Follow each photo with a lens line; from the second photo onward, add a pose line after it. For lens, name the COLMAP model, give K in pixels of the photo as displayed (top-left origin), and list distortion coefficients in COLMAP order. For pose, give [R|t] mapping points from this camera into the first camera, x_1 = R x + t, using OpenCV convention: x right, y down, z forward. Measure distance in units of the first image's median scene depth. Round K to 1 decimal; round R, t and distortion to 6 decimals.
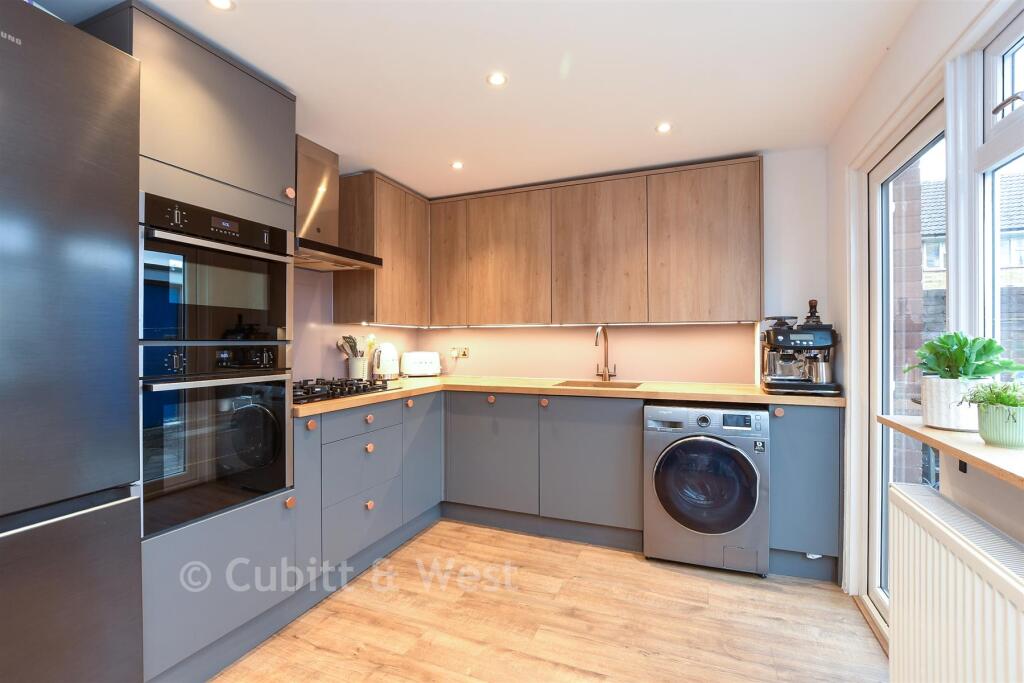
lens RADIAL K [[453.0, 0, 507.9], [0, 453.0, 342.0], [0, 0, 1]] dist [-0.021430, 0.004699]
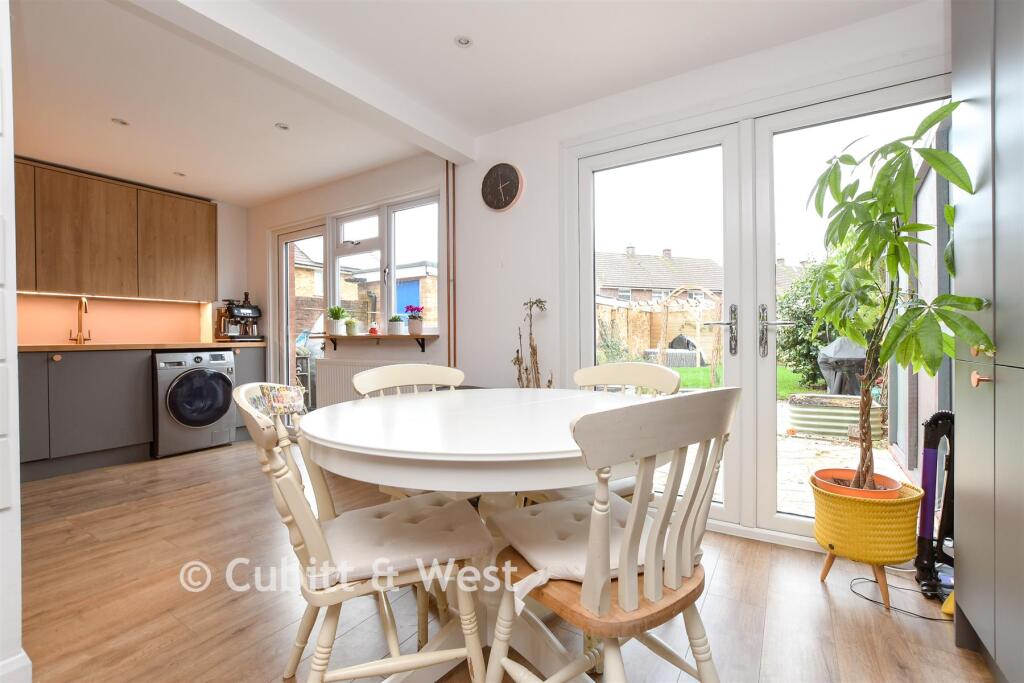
lens RADIAL K [[453.0, 0, 511.1], [0, 453.0, 345.1], [0, 0, 1]] dist [-0.021430, 0.004699]
pose [[0.163745, -0.014982, 0.986389, -0.878091], [0.009875, 0.999859, 0.013548, 0.099756], [-0.986453, 0.007522, 0.163870, -0.345995]]
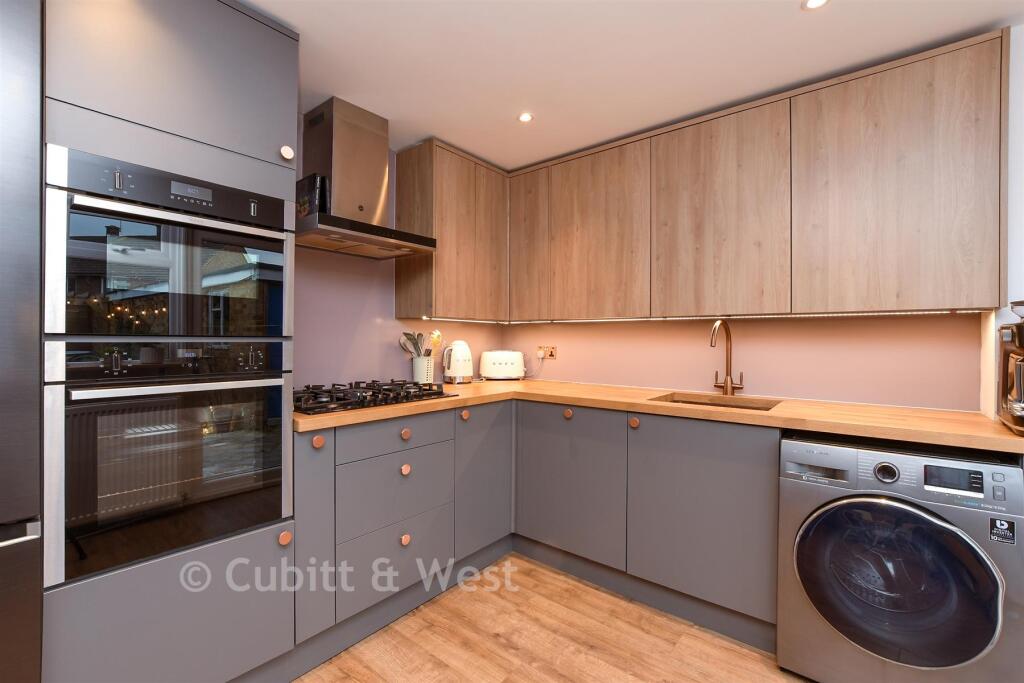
lens RADIAL K [[453.0, 0, 520.5], [0, 453.0, 341.2], [0, 0, 1]] dist [-0.021430, 0.004699]
pose [[0.965621, 0.008527, -0.259815, 0.096853], [-0.007890, 0.999963, 0.003493, -0.001000], [0.259835, -0.001323, 0.965652, 0.251101]]
